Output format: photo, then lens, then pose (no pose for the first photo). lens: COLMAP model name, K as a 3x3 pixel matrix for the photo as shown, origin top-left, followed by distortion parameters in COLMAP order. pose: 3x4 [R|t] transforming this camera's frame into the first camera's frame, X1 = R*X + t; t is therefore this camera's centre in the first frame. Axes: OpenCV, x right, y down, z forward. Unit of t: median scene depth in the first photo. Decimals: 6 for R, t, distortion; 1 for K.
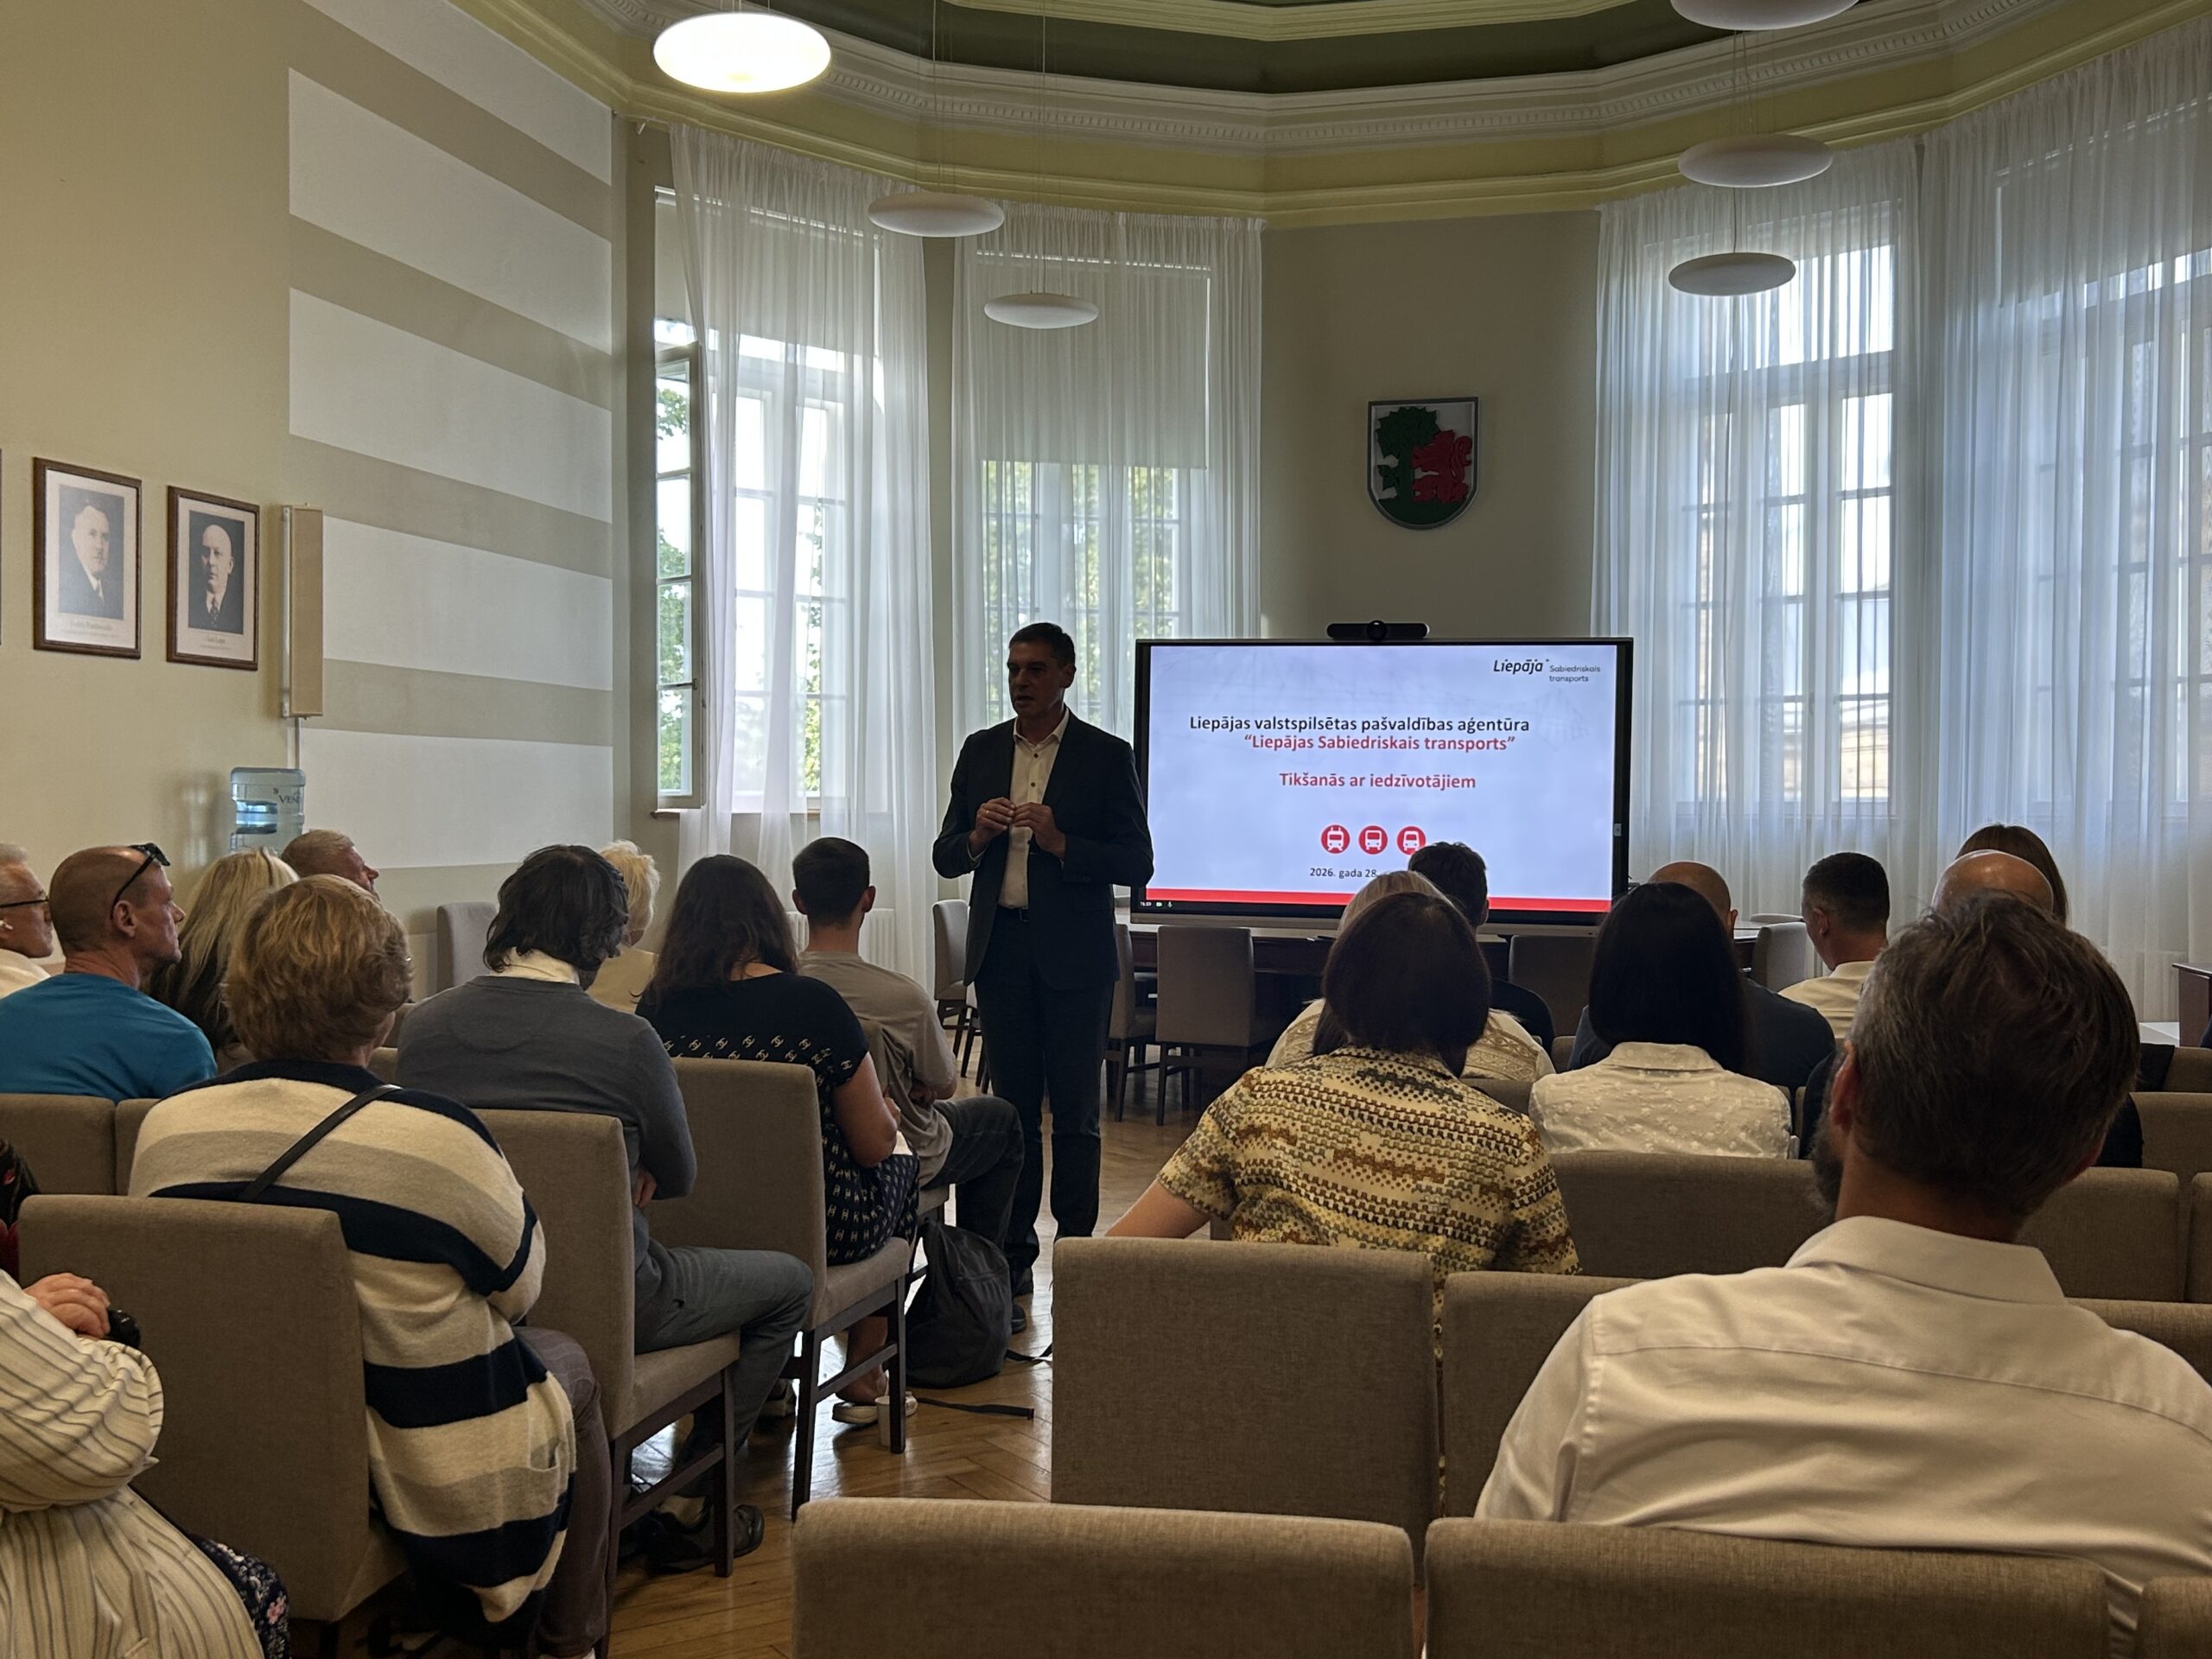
lens RADIAL K [[2295.4, 0, 1123.2], [0, 2295.4, 844.2], [0, 0, 1]] dist [0.050047, 0.000000]
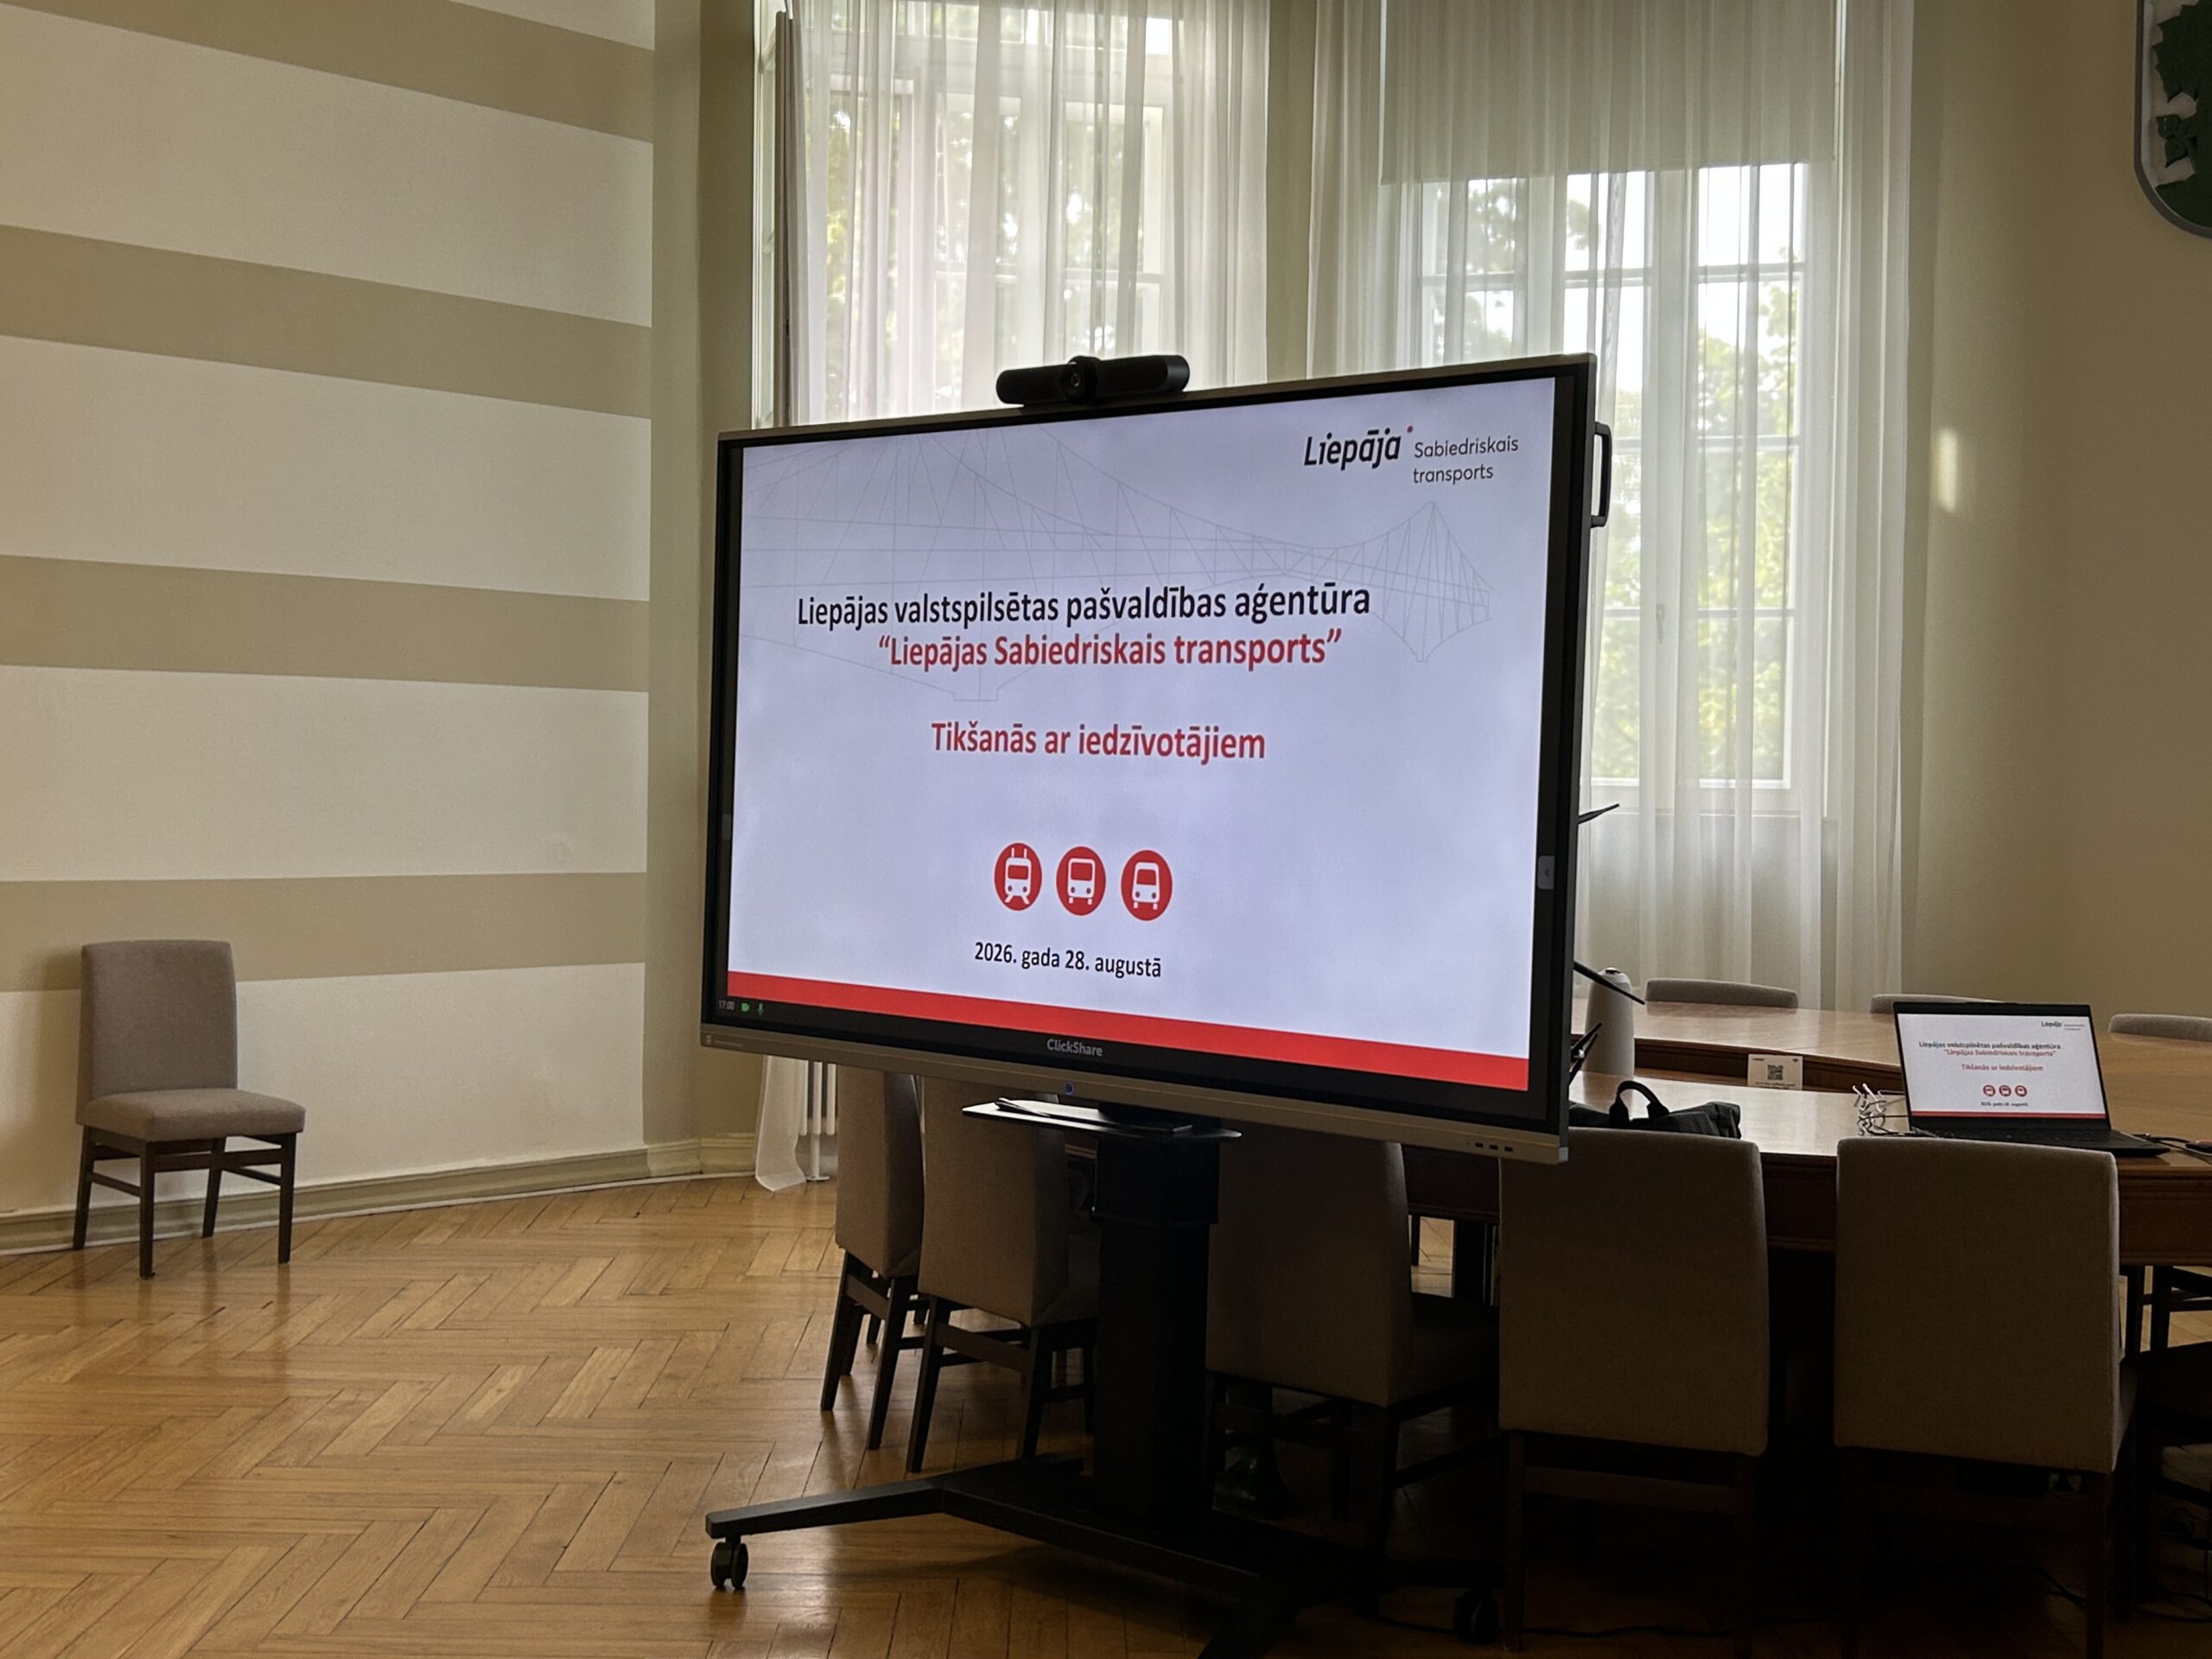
lens RADIAL K [[2840.9, 0, 1175.7], [0, 2840.9, 879.7], [0, 0, 1]] dist [0.089660, 0.000000]
pose [[0.866257, 0.026694, -0.498885, 0.314751], [-0.019642, 0.999619, 0.019381, -0.010285], [0.499212, -0.006990, 0.866452, 0.456104]]
